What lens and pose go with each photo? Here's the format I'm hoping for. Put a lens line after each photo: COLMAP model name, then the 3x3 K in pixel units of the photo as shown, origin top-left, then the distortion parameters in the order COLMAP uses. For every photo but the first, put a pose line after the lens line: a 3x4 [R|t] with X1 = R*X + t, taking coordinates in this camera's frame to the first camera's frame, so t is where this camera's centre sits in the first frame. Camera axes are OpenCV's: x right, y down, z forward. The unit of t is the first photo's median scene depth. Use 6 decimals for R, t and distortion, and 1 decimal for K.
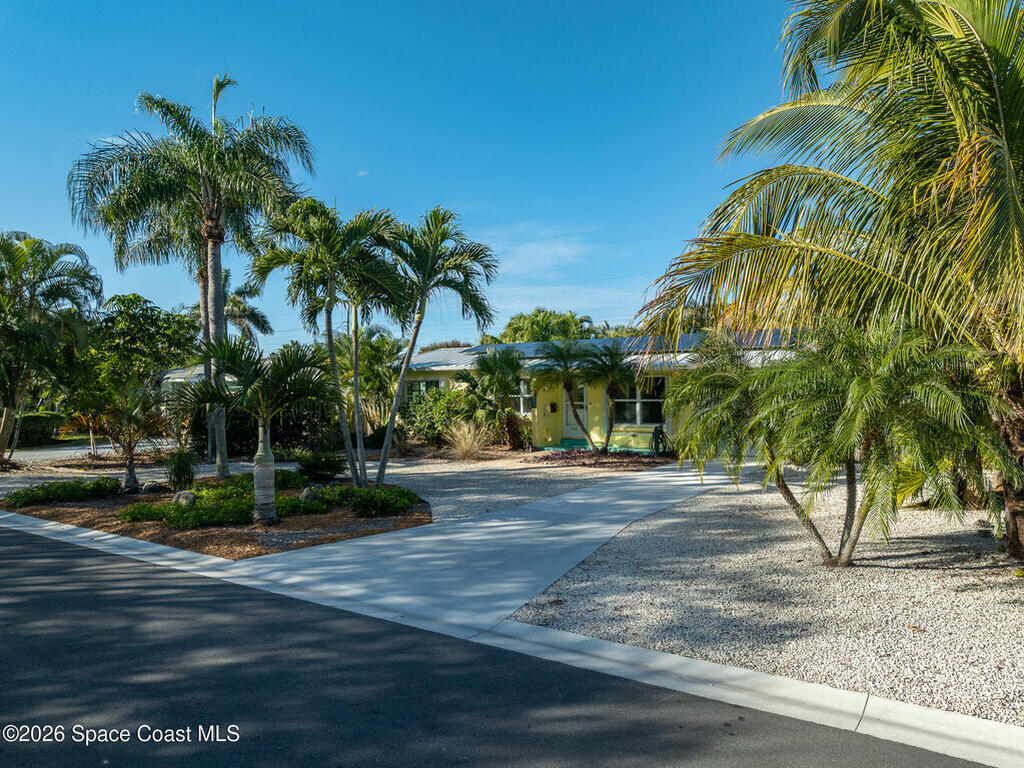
lens RADIAL K [[715.2, 0, 512.0], [0, 715.2, 384.0], [0, 0, 1]] dist [-0.001058, 0.007216]
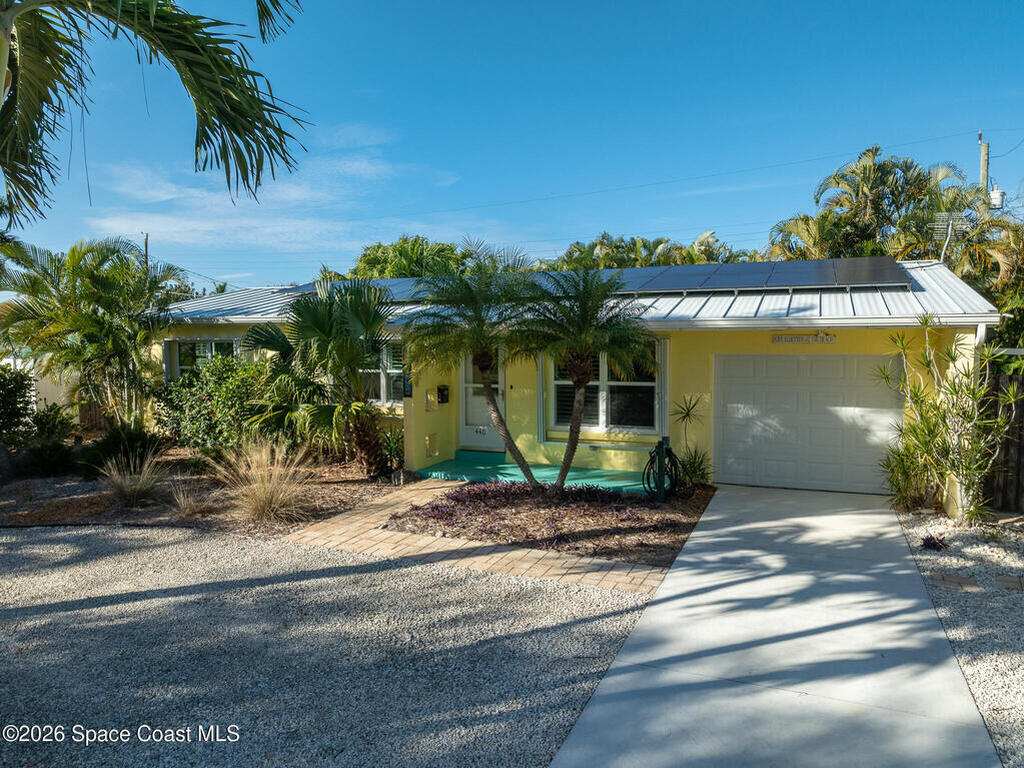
lens RADIAL K [[715.2, 0, 512.0], [0, 715.2, 384.0], [0, 0, 1]] dist [-0.001058, 0.007216]
pose [[0.980724, -0.006721, 0.195284, 0.002800], [-0.006480, 0.997740, 0.066885, -0.012613], [-0.195292, -0.066861, 0.978463, 0.474500]]
